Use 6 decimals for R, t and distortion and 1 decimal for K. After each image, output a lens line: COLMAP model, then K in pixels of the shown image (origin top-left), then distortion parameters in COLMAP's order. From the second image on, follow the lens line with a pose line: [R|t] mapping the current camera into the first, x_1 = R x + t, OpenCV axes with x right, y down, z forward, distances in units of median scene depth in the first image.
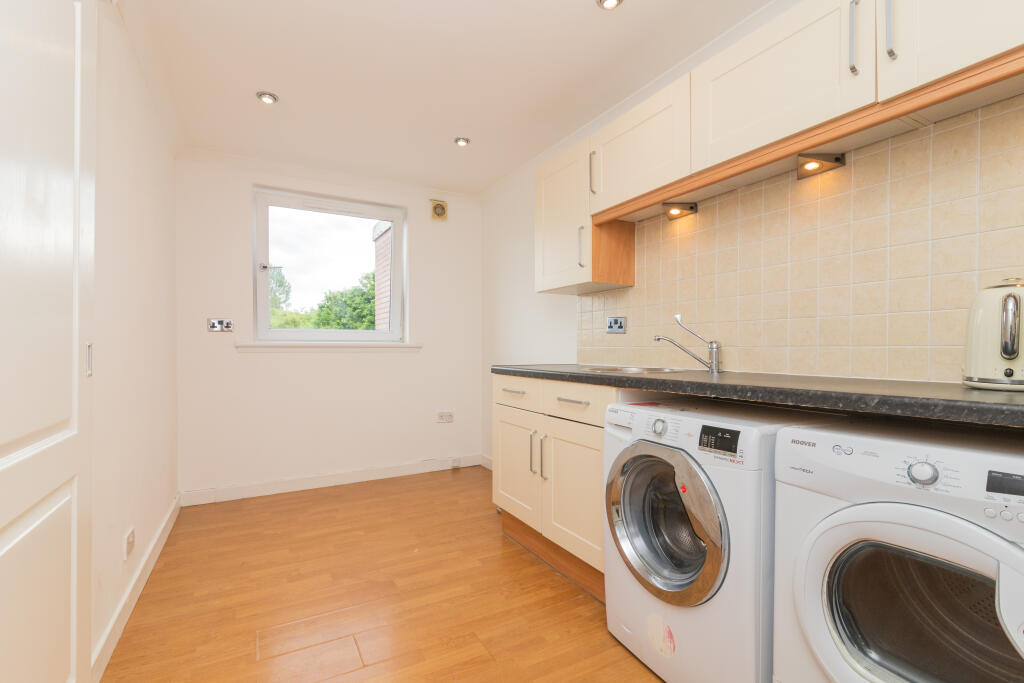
lens RADIAL K [[467.8, 0, 515.3], [0, 467.8, 349.5], [0, 0, 1]] dist [0.000934, -0.000862]
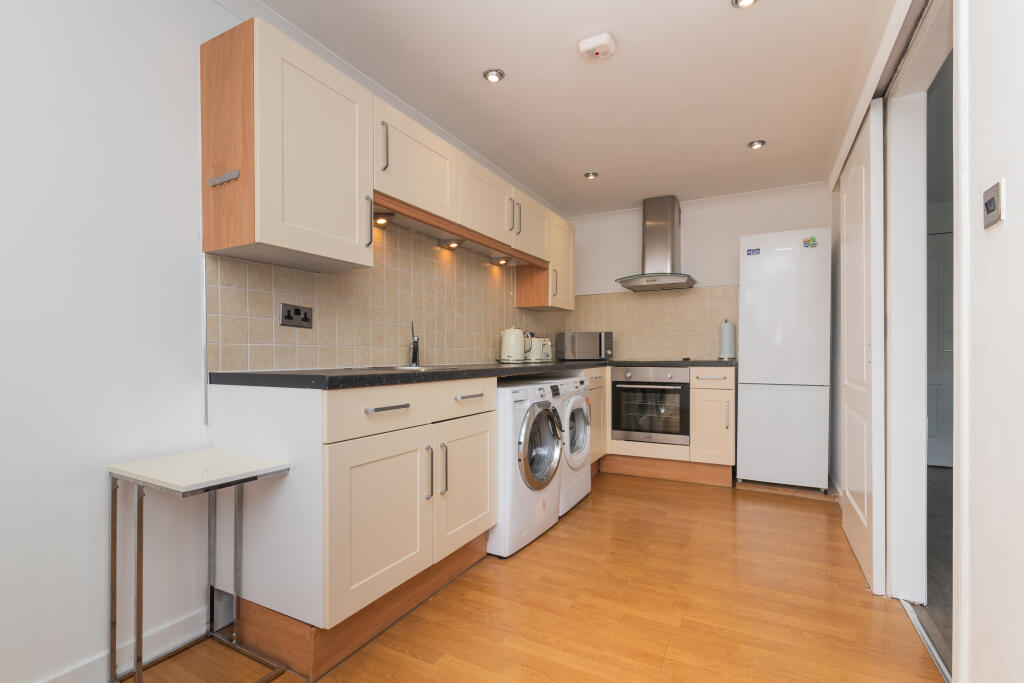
lens RADIAL K [[467.8, 0, 503.6], [0, 467.8, 356.2], [0, 0, 1]] dist [0.000934, -0.000862]
pose [[-0.518830, -0.005278, 0.854861, -0.996113], [0.000182, 0.999980, 0.006285, 0.014339], [-0.854878, 0.003416, -0.518819, 1.801879]]
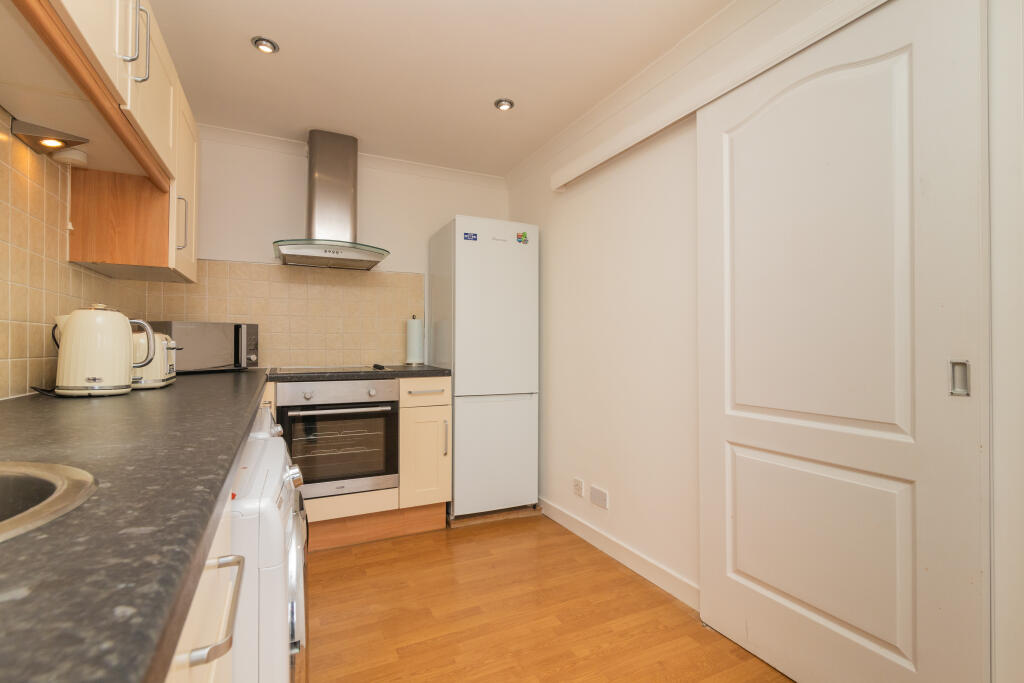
lens RADIAL K [[467.8, 0, 492.4], [0, 467.8, 345.3], [0, 0, 1]] dist [0.000934, -0.000862]
pose [[-0.997122, -0.003826, 0.075712, -0.034662], [-0.004068, 0.999987, -0.003050, -0.030129], [-0.075699, -0.003349, -0.997125, 1.491058]]
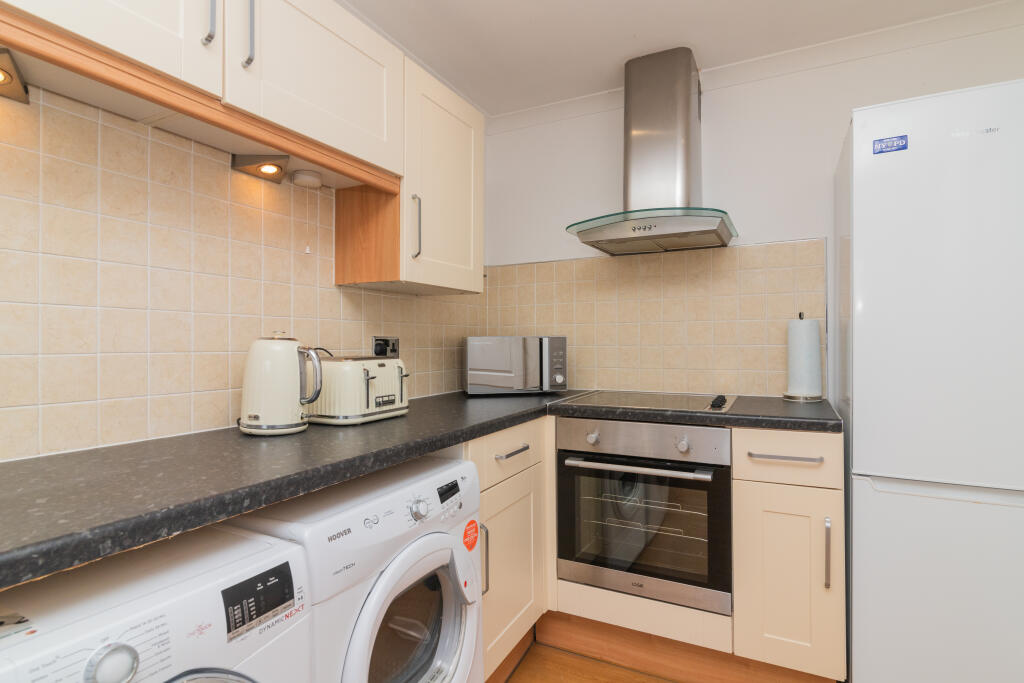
lens RADIAL K [[521.1, 0, 522.1], [0, 521.1, 343.2], [0, 0, 1]] dist [-0.011631, 0.000889]
pose [[-0.568622, 0.002523, 0.822595, -0.197416], [0.003108, 0.999995, -0.000919, -0.084918], [-0.822593, 0.002034, -0.568627, 0.855053]]
